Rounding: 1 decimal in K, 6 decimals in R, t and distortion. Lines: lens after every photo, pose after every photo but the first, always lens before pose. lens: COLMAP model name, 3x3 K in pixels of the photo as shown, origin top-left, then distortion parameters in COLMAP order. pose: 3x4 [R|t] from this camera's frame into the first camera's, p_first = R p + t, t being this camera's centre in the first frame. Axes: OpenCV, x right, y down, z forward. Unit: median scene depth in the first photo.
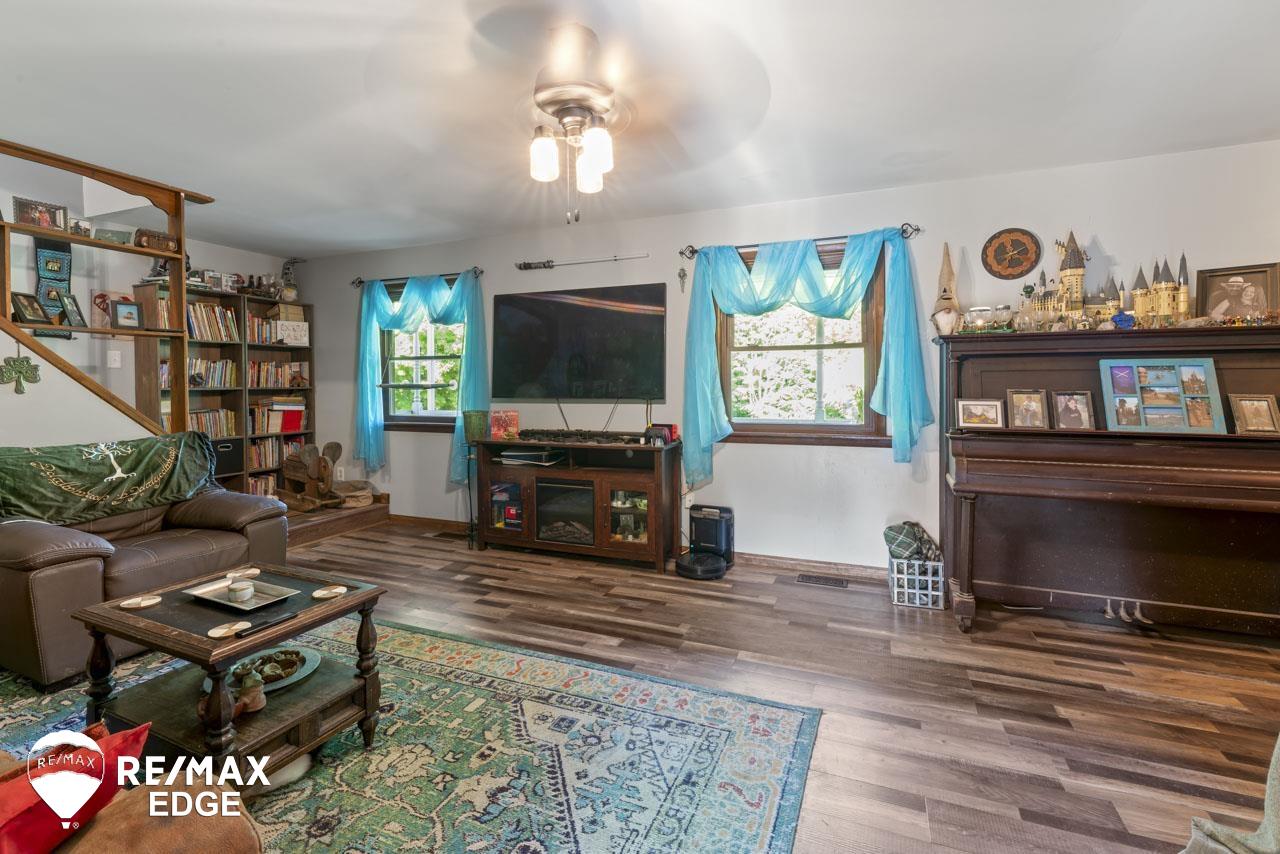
lens RADIAL K [[578.7, 0, 644.4], [0, 578.7, 395.4], [0, 0, 1]] dist [-0.001153, -0.000175]
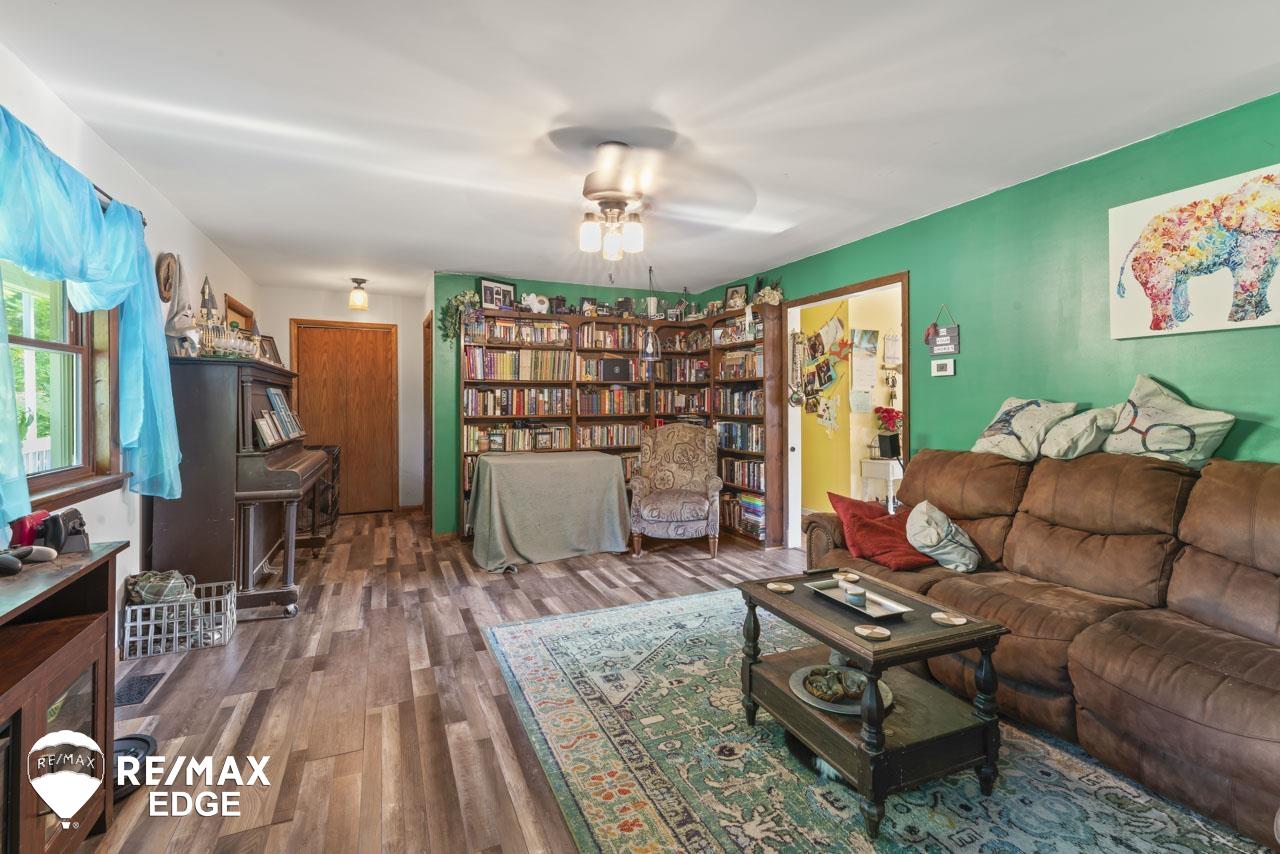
lens RADIAL K [[578.7, 0, 630.2], [0, 578.7, 403.7], [0, 0, 1]] dist [-0.001153, -0.000175]
pose [[-0.716217, 0.005882, 0.697853, -1.021171], [0.018403, 0.999776, 0.010460, -0.031524], [-0.697635, 0.020334, -0.716165, 1.822437]]
